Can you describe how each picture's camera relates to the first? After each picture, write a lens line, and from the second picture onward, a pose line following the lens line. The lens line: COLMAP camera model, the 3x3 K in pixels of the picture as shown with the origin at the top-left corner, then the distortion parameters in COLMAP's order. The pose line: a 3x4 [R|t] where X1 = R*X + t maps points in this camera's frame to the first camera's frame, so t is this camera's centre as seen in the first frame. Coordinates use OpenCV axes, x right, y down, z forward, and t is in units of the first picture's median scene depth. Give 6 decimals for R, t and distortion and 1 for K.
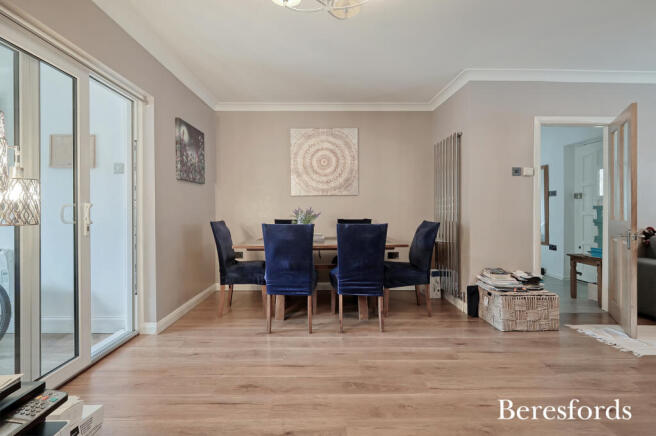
lens RADIAL K [[286.7, 0, 325.5], [0, 286.7, 225.4], [0, 0, 1]] dist [0.003949, 0.000151]
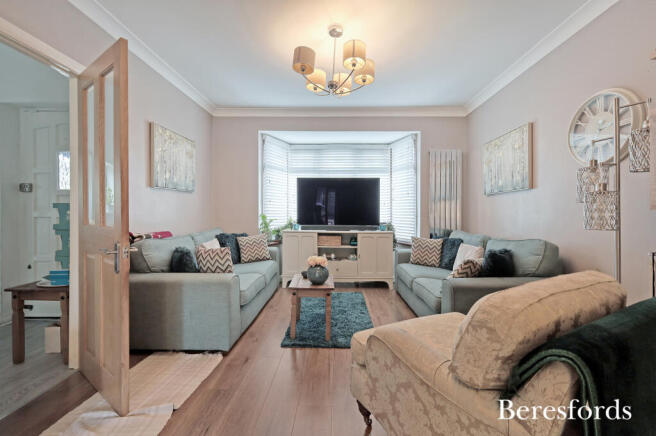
lens RADIAL K [[286.7, 0, 329.8], [0, 286.7, 200.3], [0, 0, 1]] dist [0.003949, 0.000151]
pose [[0.037266, 0.038745, 0.998554, 0.375901], [0.050859, 0.997880, -0.040617, -0.020476], [-0.998010, 0.052299, 0.035217, 0.432938]]
